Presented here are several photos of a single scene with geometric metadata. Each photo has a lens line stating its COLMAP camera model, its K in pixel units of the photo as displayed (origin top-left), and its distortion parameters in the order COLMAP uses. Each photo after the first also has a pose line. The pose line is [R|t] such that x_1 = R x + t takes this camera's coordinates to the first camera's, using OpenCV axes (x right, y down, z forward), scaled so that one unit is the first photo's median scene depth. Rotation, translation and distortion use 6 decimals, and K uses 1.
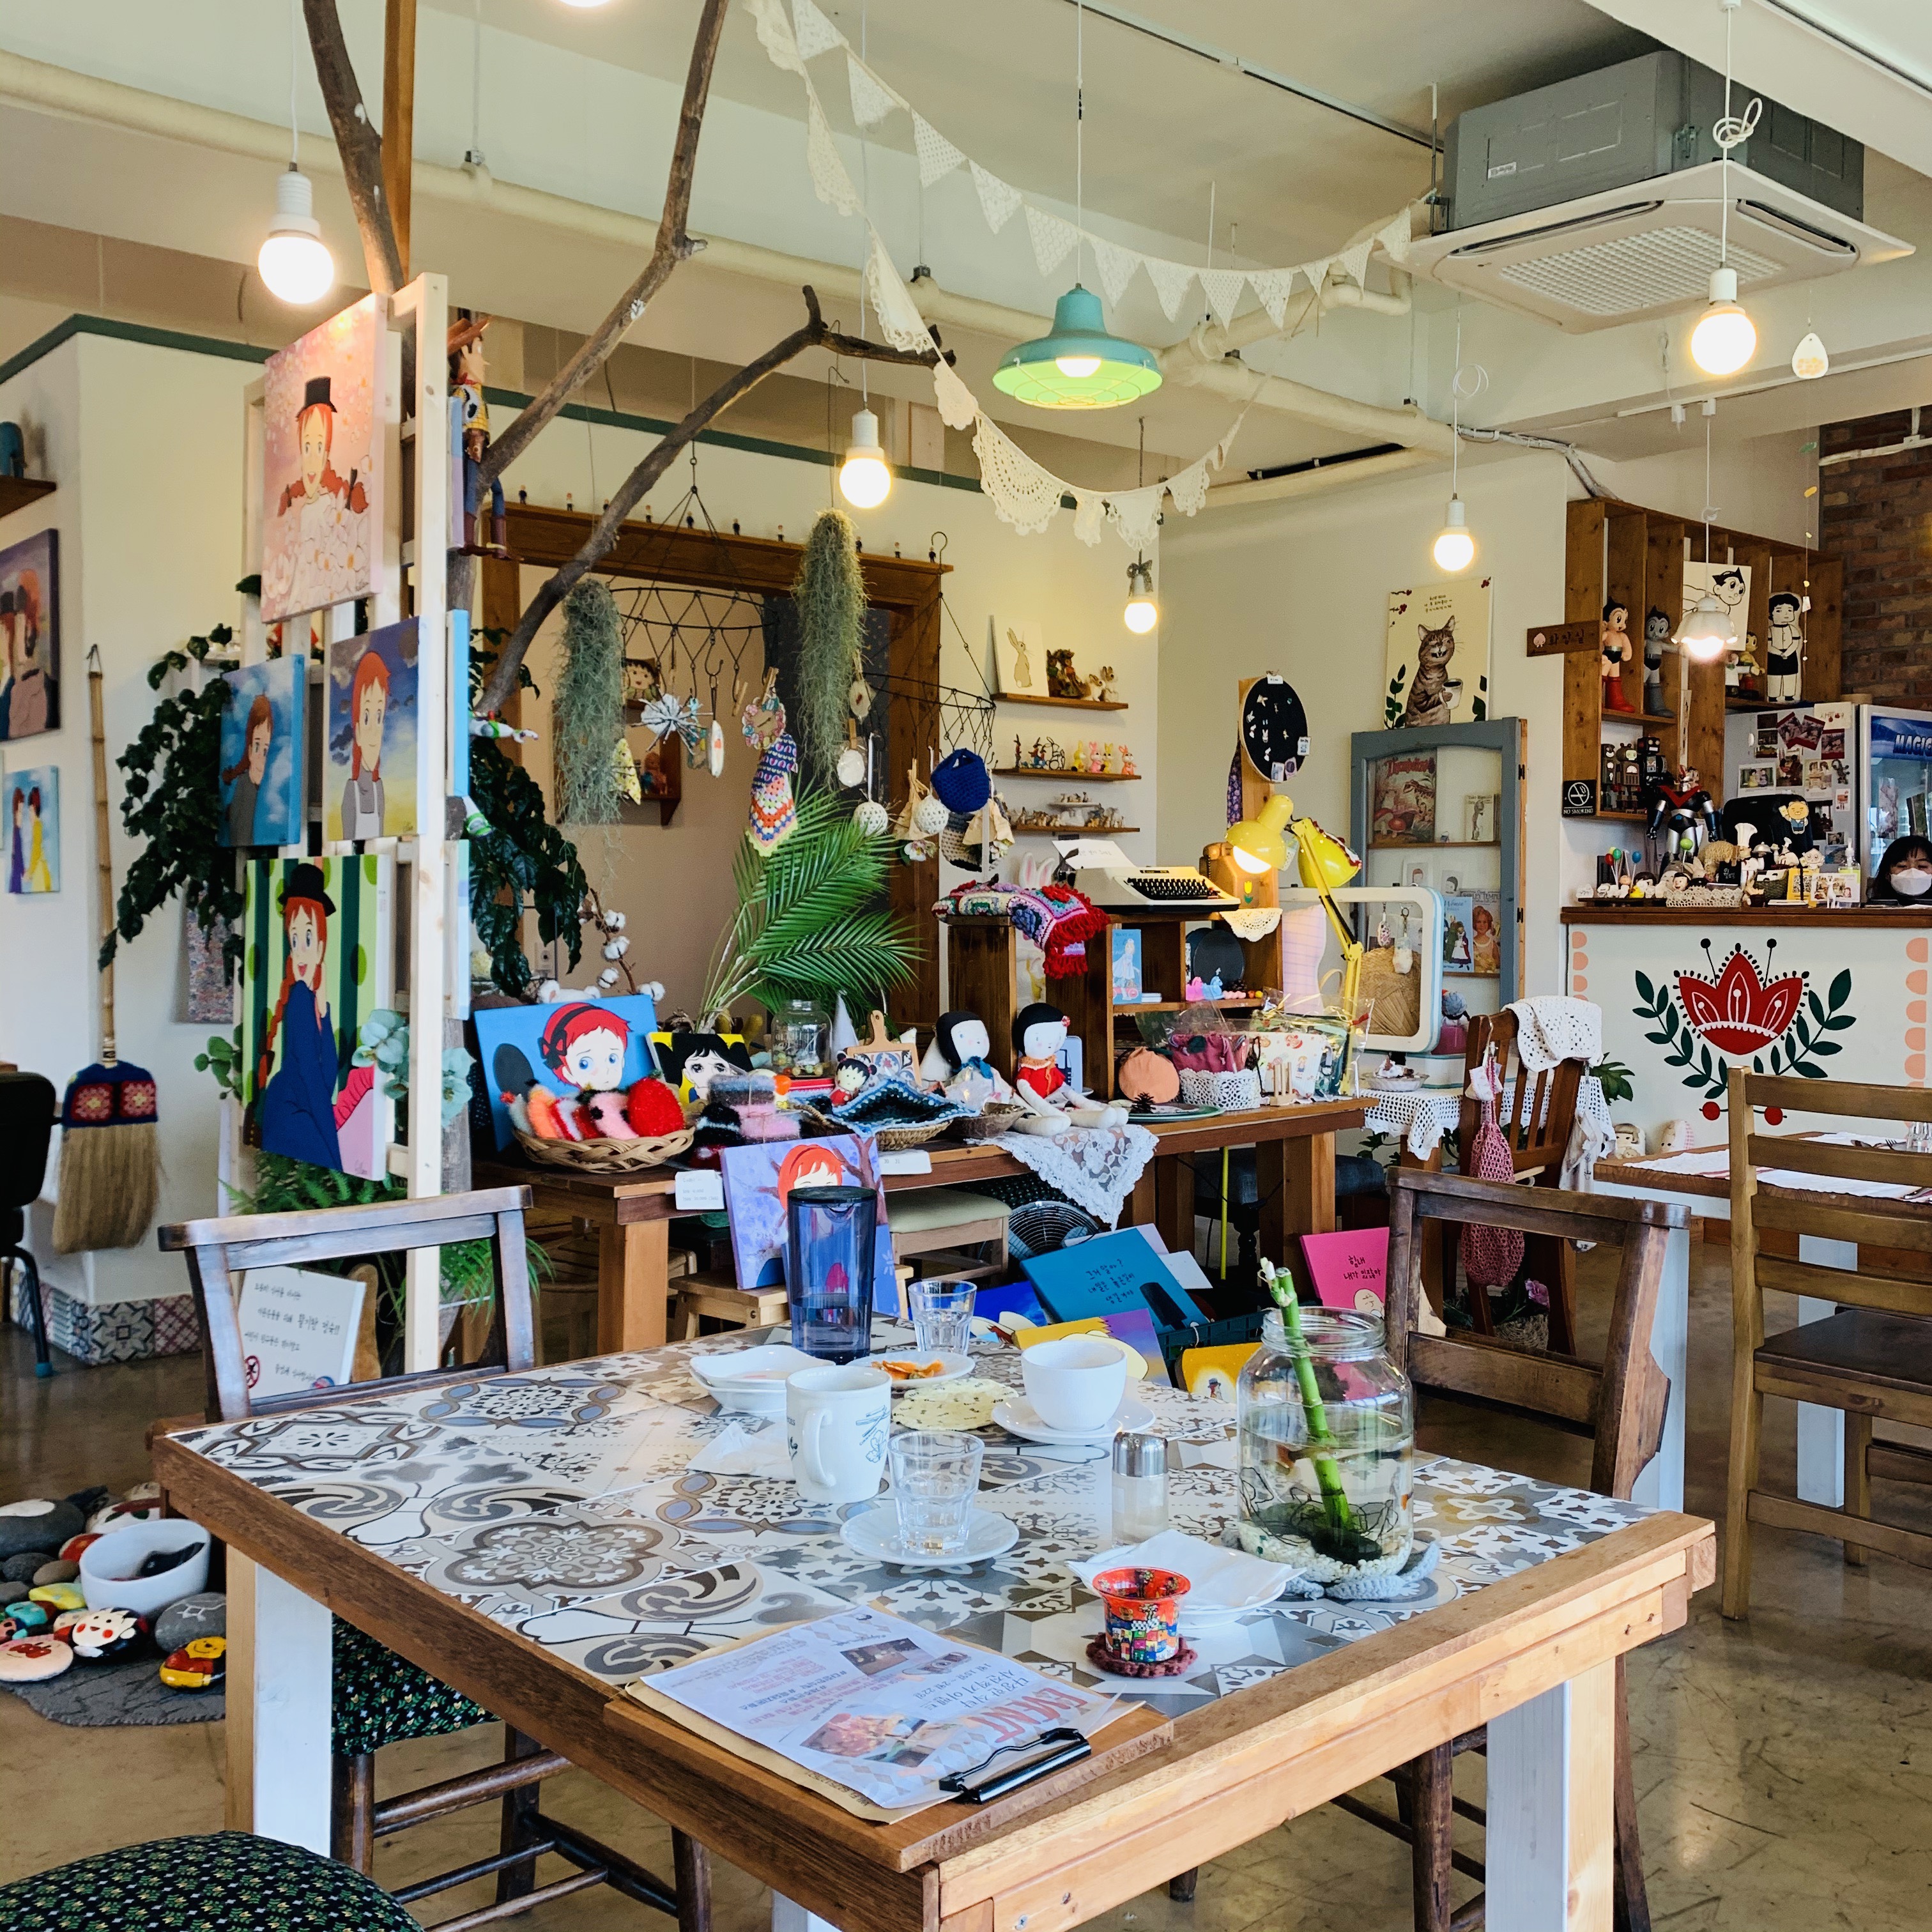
lens RADIAL K [[2020.6, 0, 965.9], [0, 2020.6, 960.5], [0, 0, 1]] dist [0.009738, 0.000000]
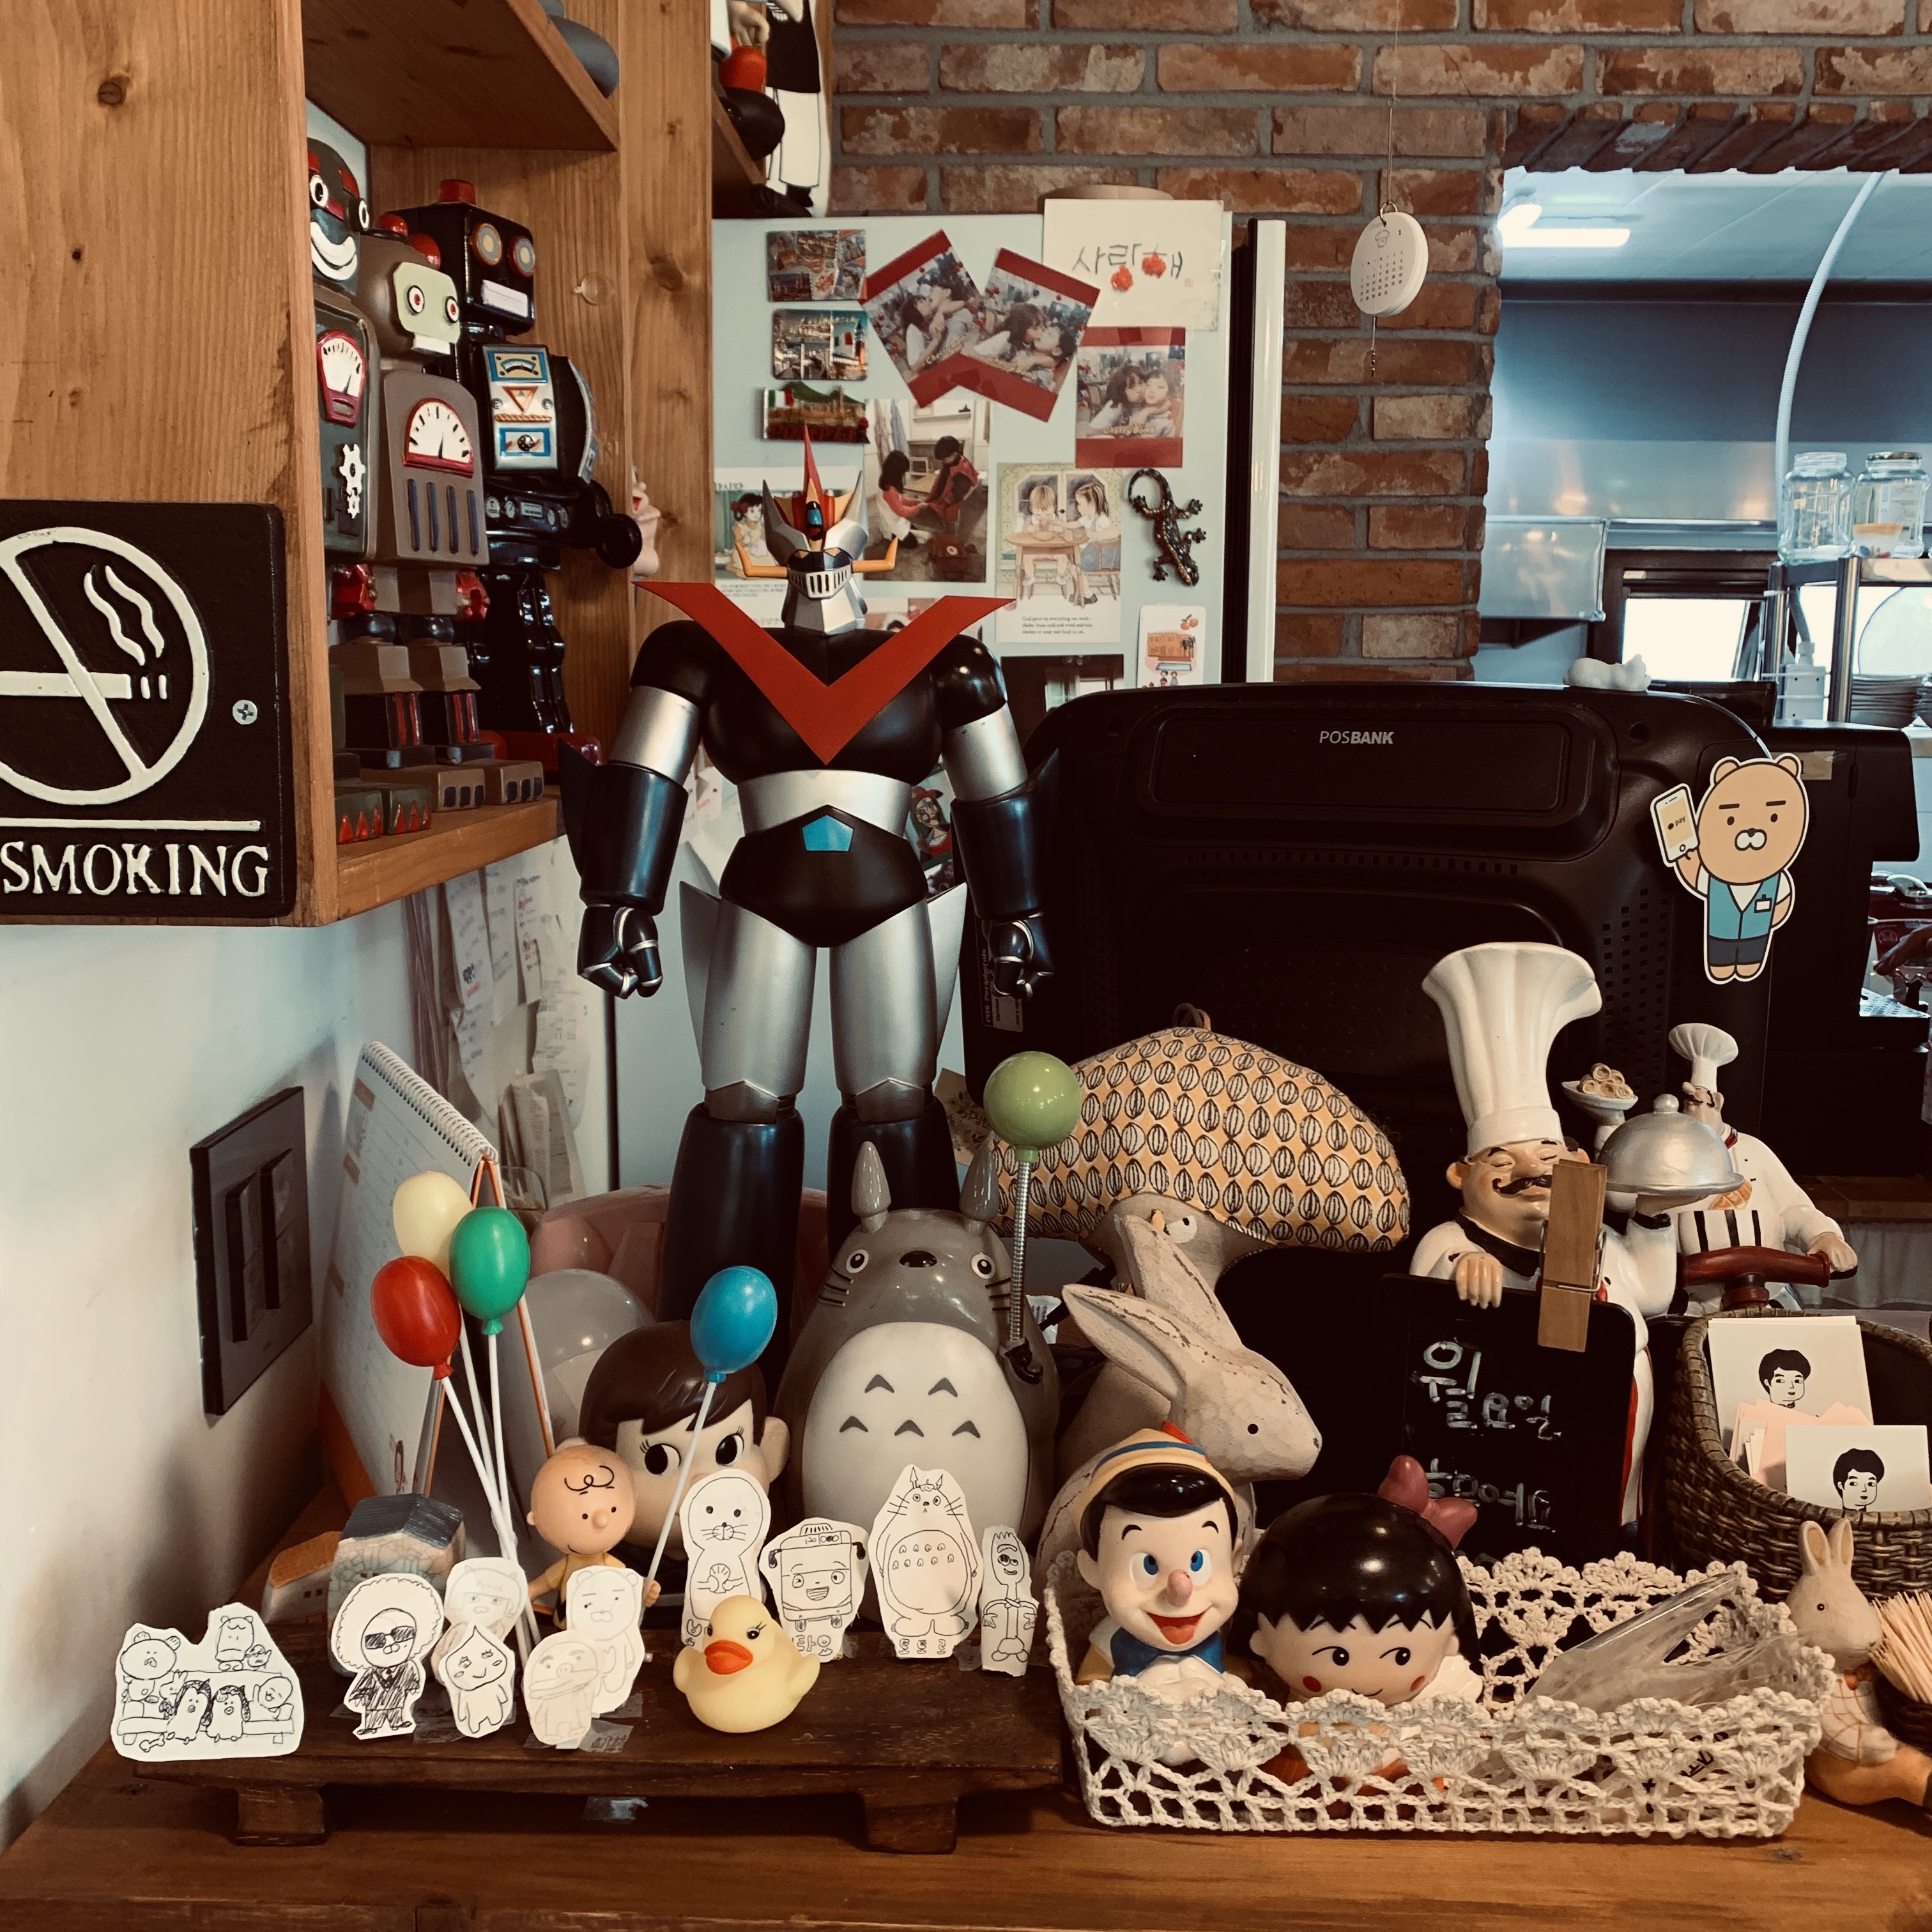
lens RADIAL K [[2020.6, 0, 965.4], [0, 2020.6, 967.6], [0, 0, 1]] dist [0.009738, 0.000000]
pose [[0.670170, -0.113955, 0.733407, 0.248170], [0.014173, 0.989928, 0.140862, -0.076739], [-0.742072, -0.084007, 0.665035, 0.861237]]
